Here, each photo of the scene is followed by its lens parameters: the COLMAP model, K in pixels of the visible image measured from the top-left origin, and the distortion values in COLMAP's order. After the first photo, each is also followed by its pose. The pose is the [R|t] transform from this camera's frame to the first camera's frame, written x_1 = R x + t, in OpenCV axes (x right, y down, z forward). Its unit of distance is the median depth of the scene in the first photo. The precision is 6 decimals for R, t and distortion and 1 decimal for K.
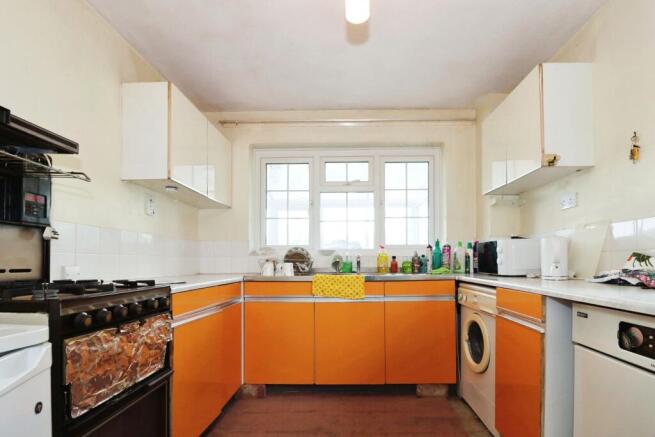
lens RADIAL K [[329.4, 0, 328.7], [0, 329.4, 256.1], [0, 0, 1]] dist [-0.001242, -0.001367]
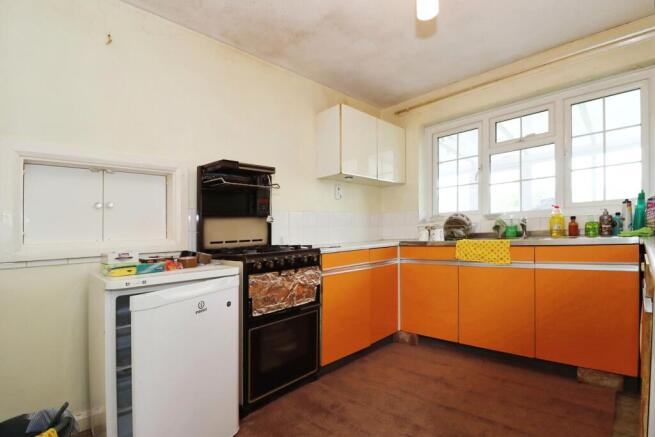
lens RADIAL K [[317.4, 0, 327.5], [0, 317.4, 218.5], [0, 0, 1]] dist [-0.000175, -0.000953]
pose [[0.731241, -0.057479, -0.679693, 0.367269], [0.051498, 0.998252, -0.029014, -0.003903], [0.680172, -0.013787, 0.732923, -0.035635]]
